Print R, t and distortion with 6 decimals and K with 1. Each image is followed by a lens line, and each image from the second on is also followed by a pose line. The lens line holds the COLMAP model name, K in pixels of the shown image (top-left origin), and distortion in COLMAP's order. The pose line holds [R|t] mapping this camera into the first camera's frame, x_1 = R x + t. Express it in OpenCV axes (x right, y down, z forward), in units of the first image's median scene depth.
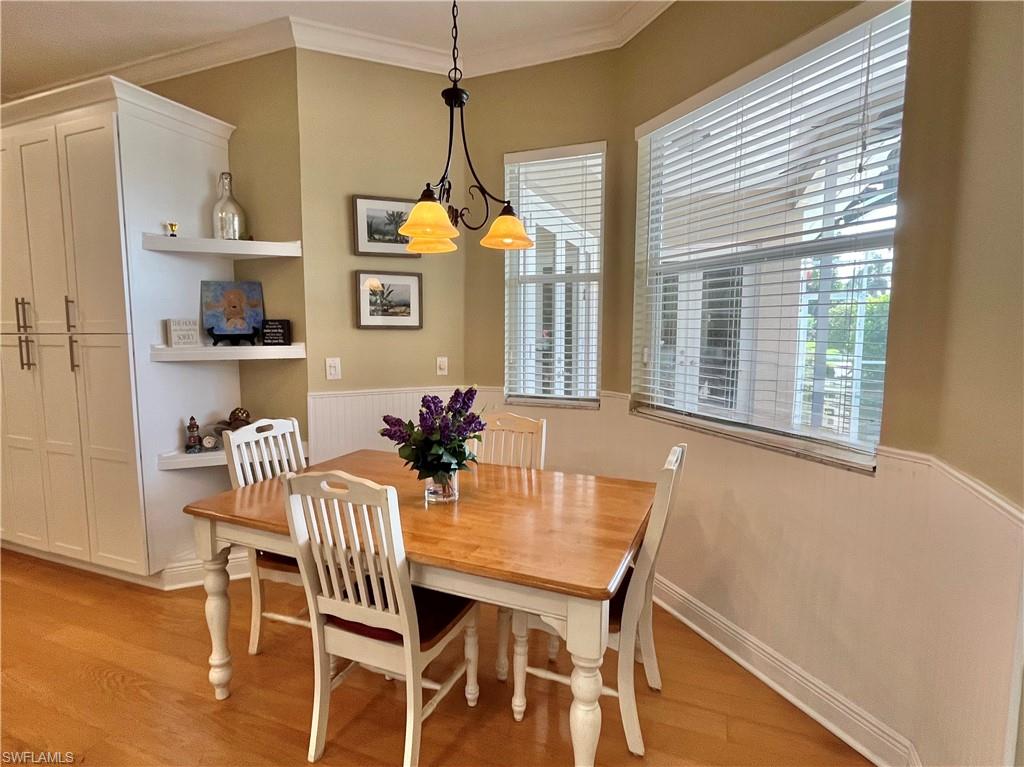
lens RADIAL K [[524.3, 0, 511.7], [0, 524.3, 380.7], [0, 0, 1]] dist [0.004735, -0.000128]
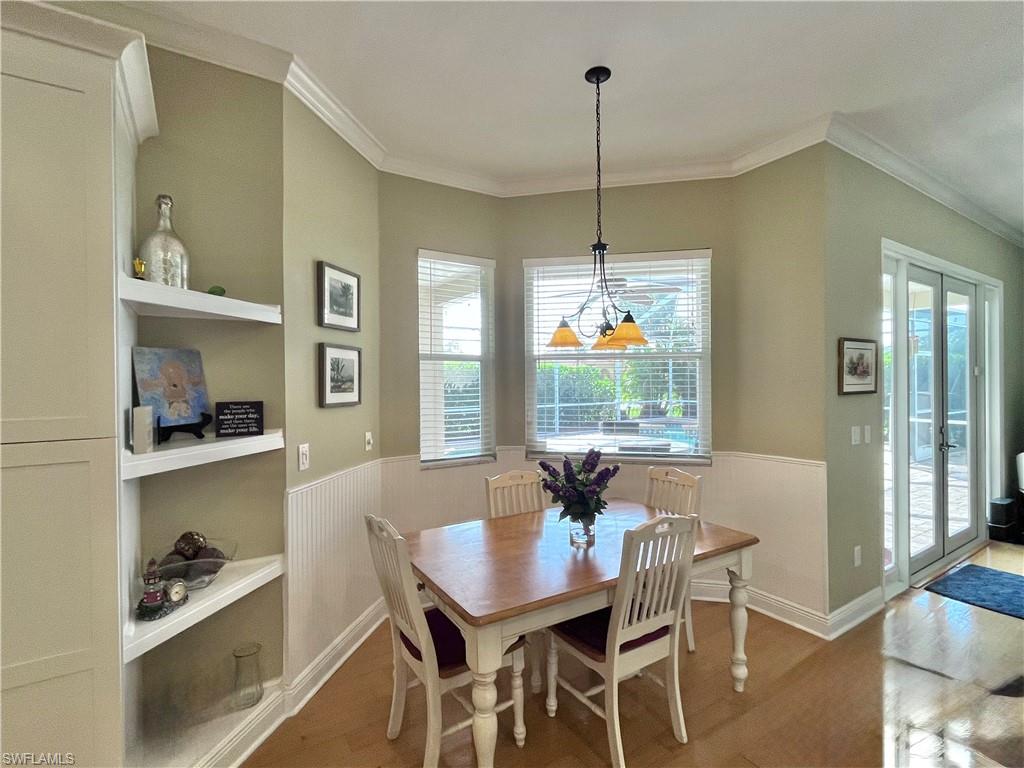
lens RADIAL K [[483.5, 0, 512.5], [0, 483.5, 383.2], [0, 0, 1]] dist [0.001015, -0.000013]
pose [[0.576740, -0.008032, 0.816889, -0.784949], [0.086872, 0.994885, -0.051551, -0.071925], [-0.812296, 0.100697, 0.574487, 0.270996]]
